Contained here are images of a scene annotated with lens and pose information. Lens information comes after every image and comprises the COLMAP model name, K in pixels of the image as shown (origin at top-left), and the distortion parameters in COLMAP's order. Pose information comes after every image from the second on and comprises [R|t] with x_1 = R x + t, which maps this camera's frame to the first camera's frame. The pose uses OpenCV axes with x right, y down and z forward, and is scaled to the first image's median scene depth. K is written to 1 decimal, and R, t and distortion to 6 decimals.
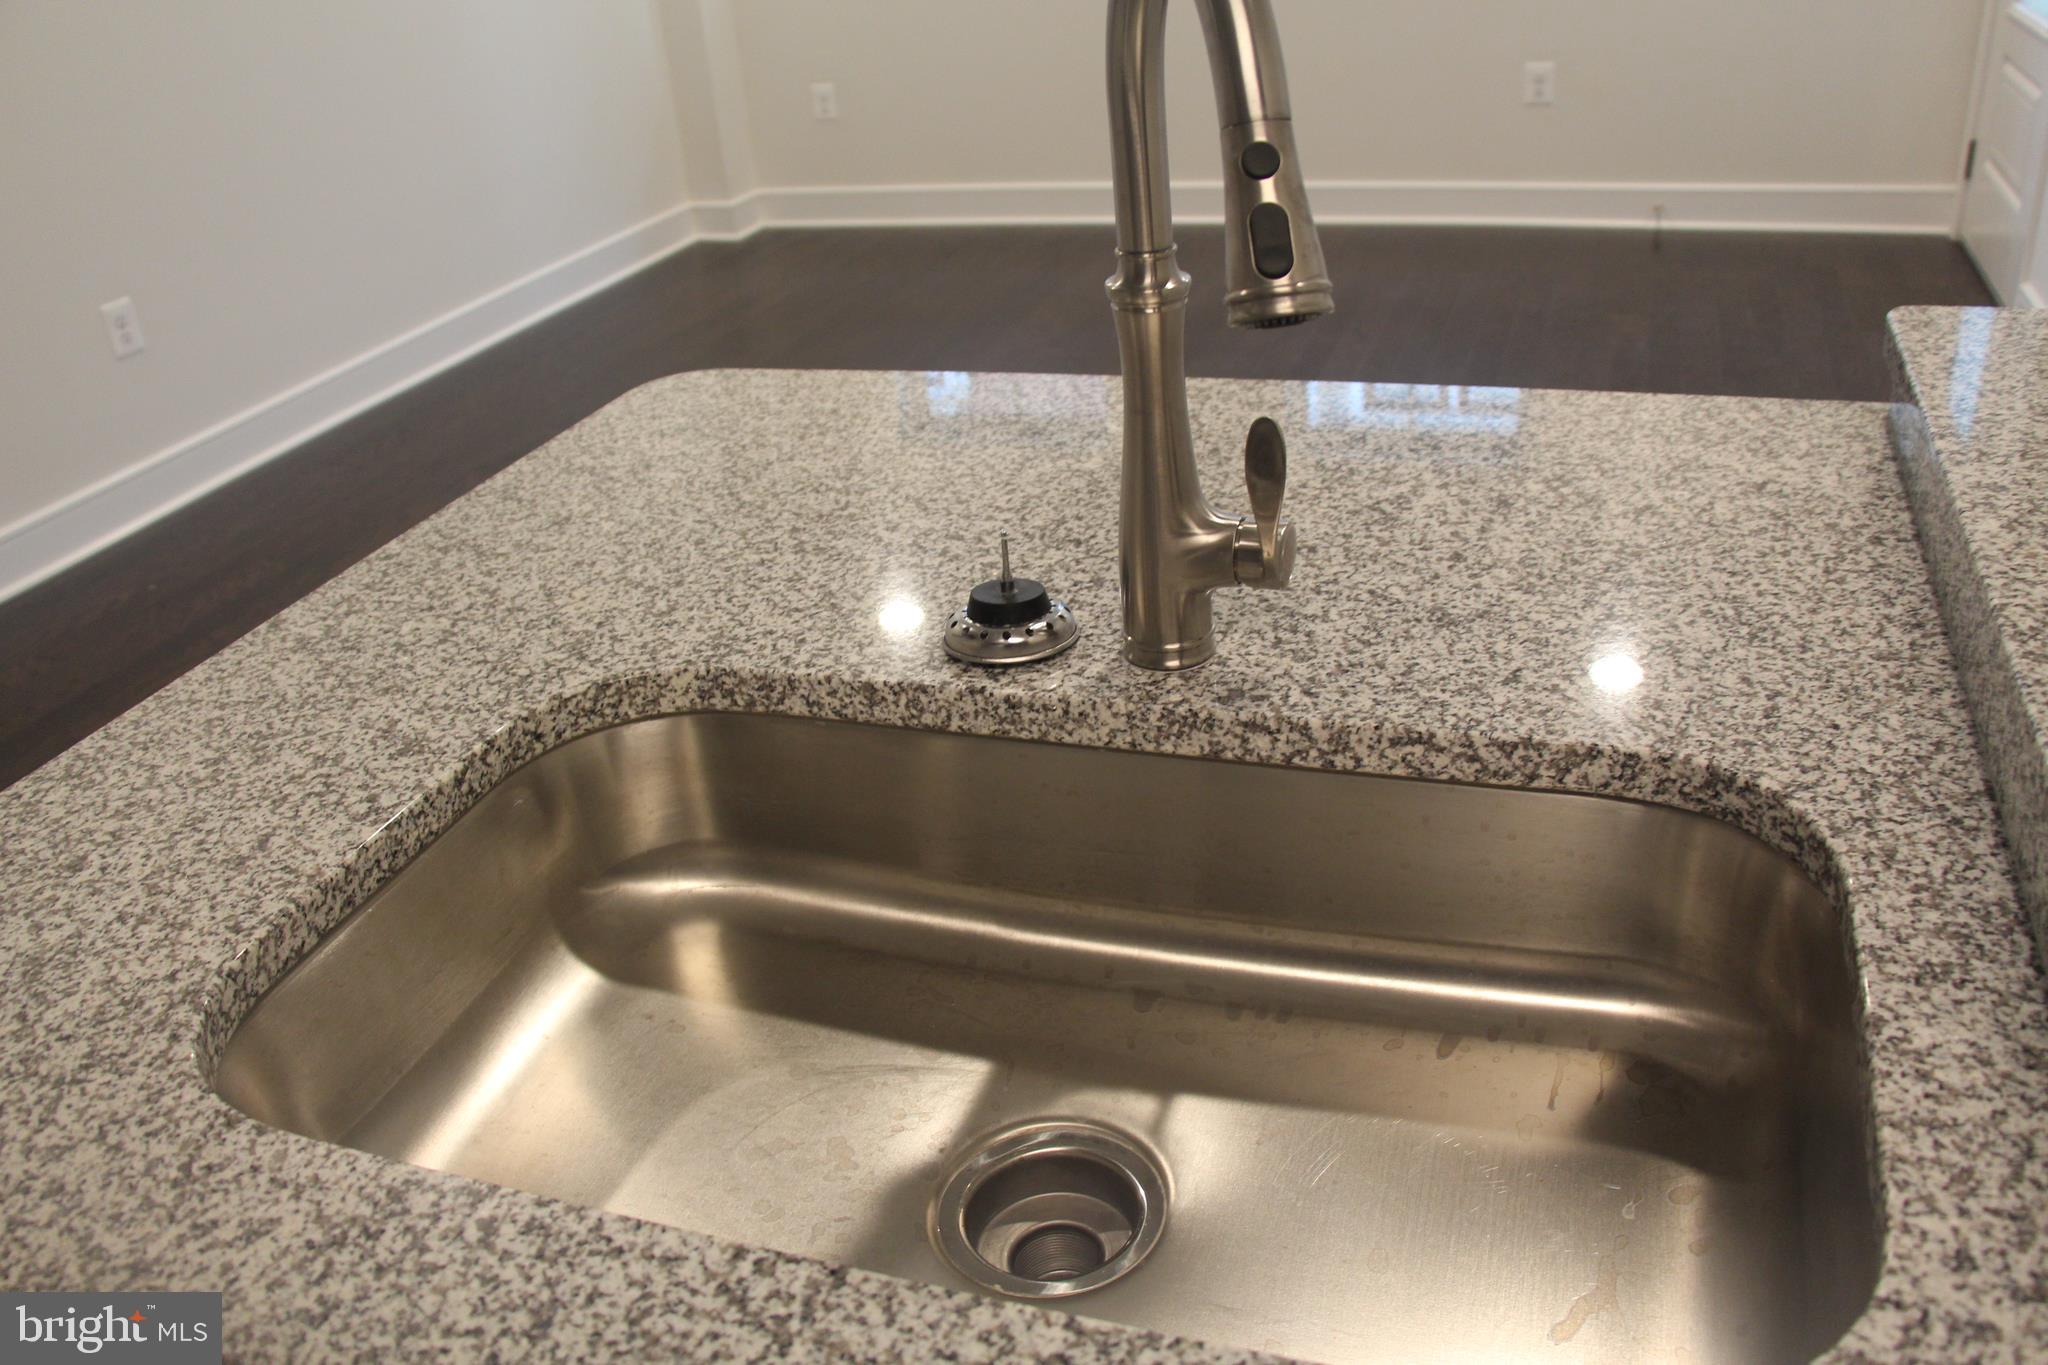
lens RADIAL K [[1683.5, 0, 1033.8], [0, 1683.5, 680.7], [0, 0, 1]] dist [-0.184978, 0.160097]
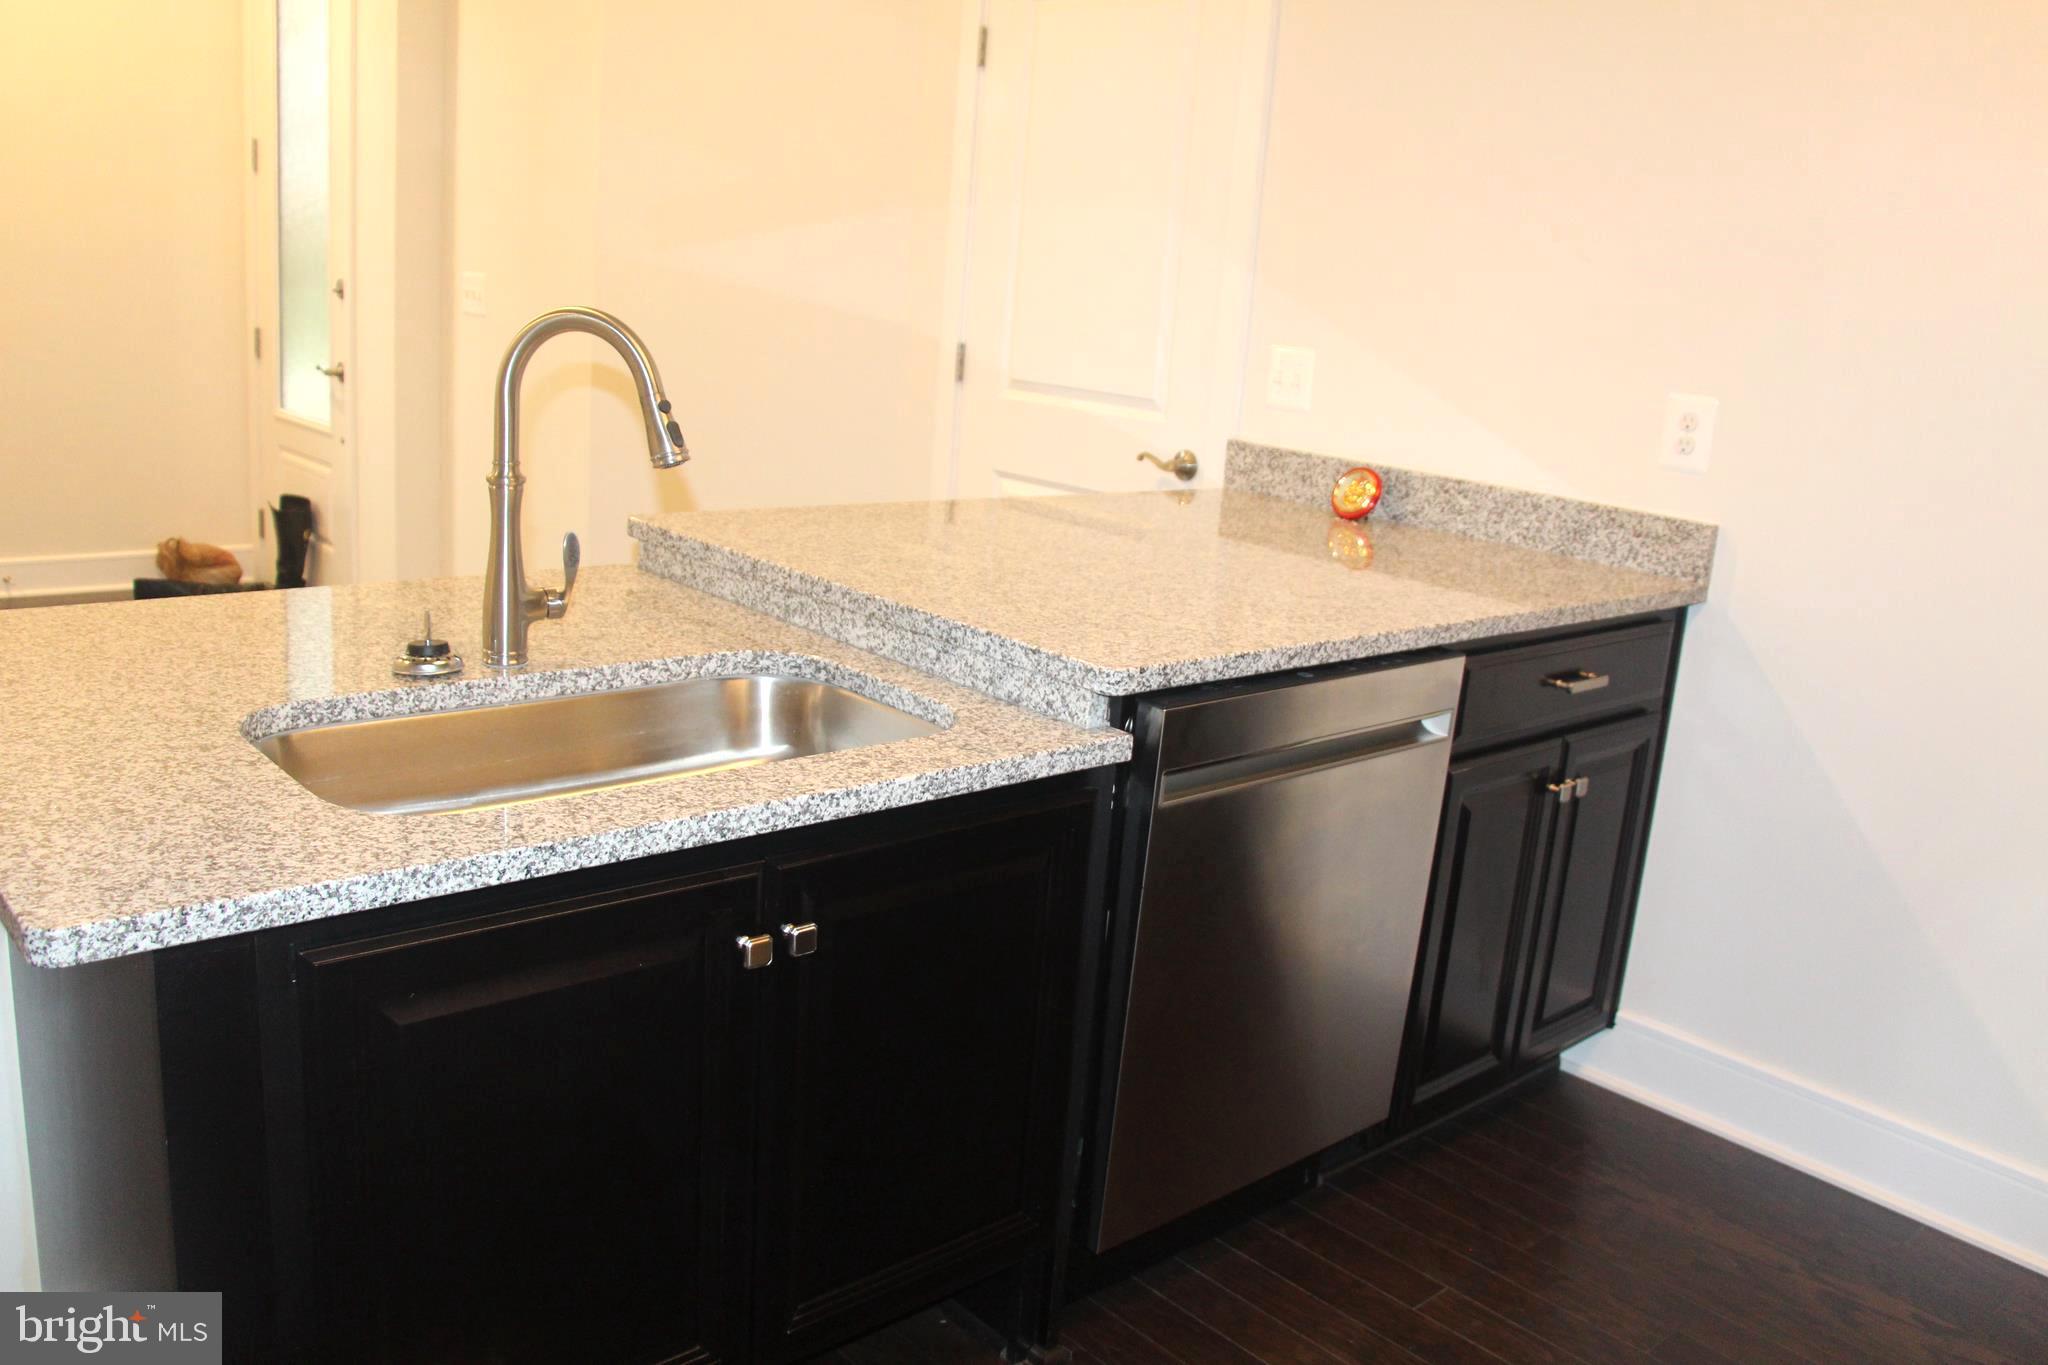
lens RADIAL K [[1683.5, 0, 1033.8], [0, 1683.5, 680.7], [0, 0, 1]] dist [-0.184978, 0.160097]
pose [[0.468275, -0.092022, 0.878778, -1.442778], [0.301862, 0.951383, -0.061229, 0.334338], [-0.830420, 0.293941, 0.473287, -0.491499]]
